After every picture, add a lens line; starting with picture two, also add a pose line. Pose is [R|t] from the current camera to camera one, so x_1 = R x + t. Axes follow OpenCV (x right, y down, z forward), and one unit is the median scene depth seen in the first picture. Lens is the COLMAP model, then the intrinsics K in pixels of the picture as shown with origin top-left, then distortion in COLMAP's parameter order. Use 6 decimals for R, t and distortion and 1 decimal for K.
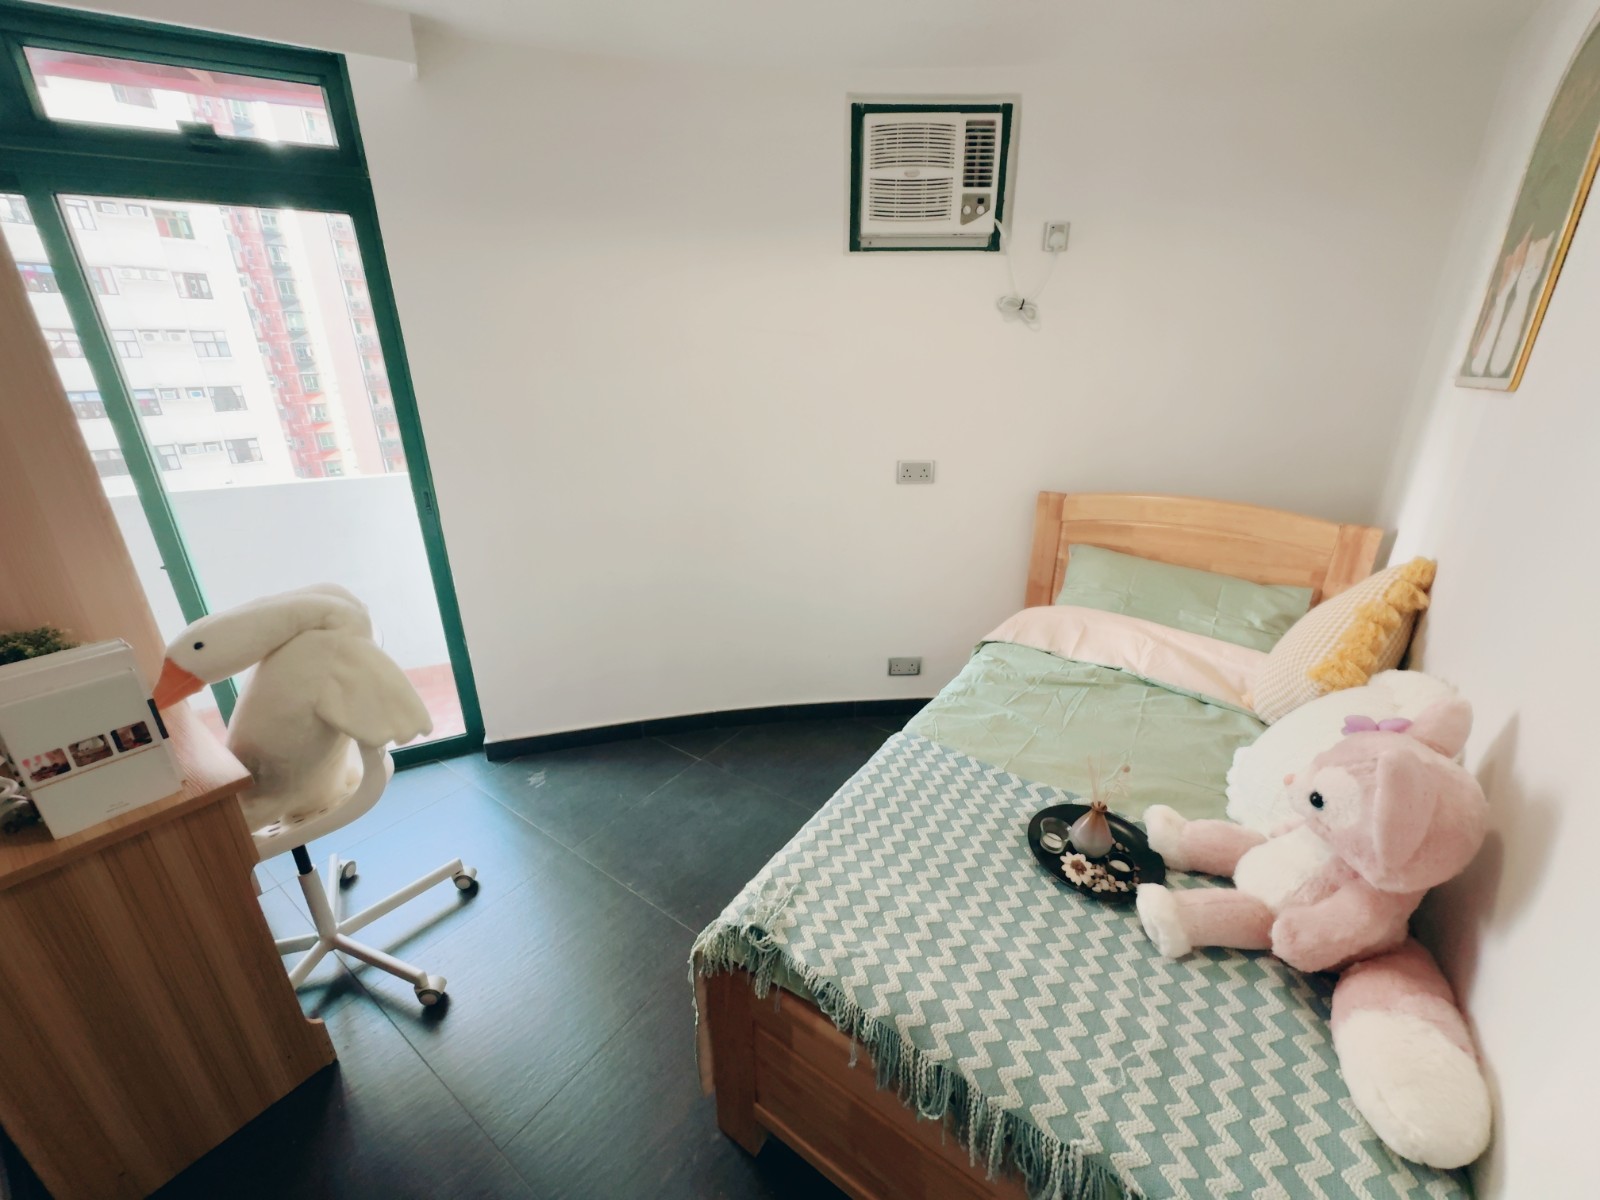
lens RADIAL K [[635.2, 0, 800.0], [0, 635.2, 600.0], [0, 0, 1]] dist [-0.003384, 0.000276]
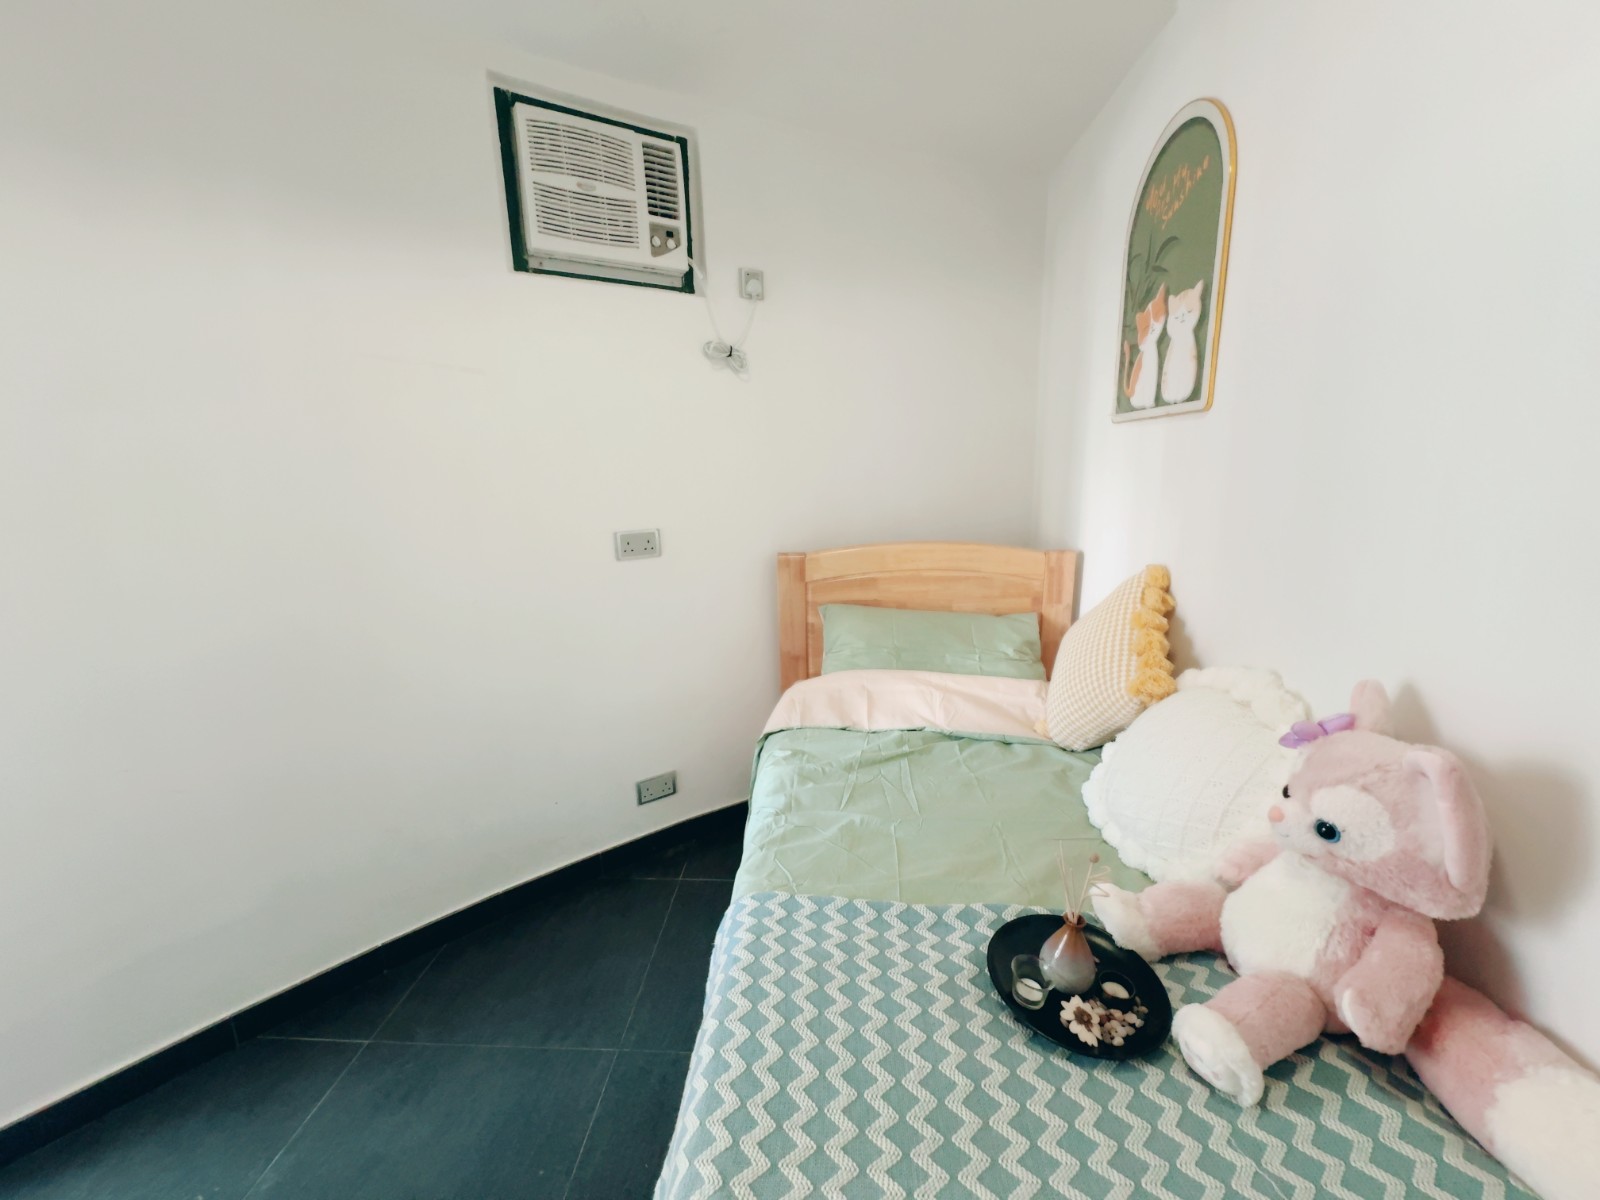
lens RADIAL K [[635.2, 0, 800.0], [0, 635.2, 600.0], [0, 0, 1]] dist [-0.003384, 0.000276]
pose [[0.847073, -0.127863, 0.515867, -0.082044], [0.200614, 0.975749, -0.087566, -0.024412], [-0.492161, 0.177665, 0.852181, 0.265435]]
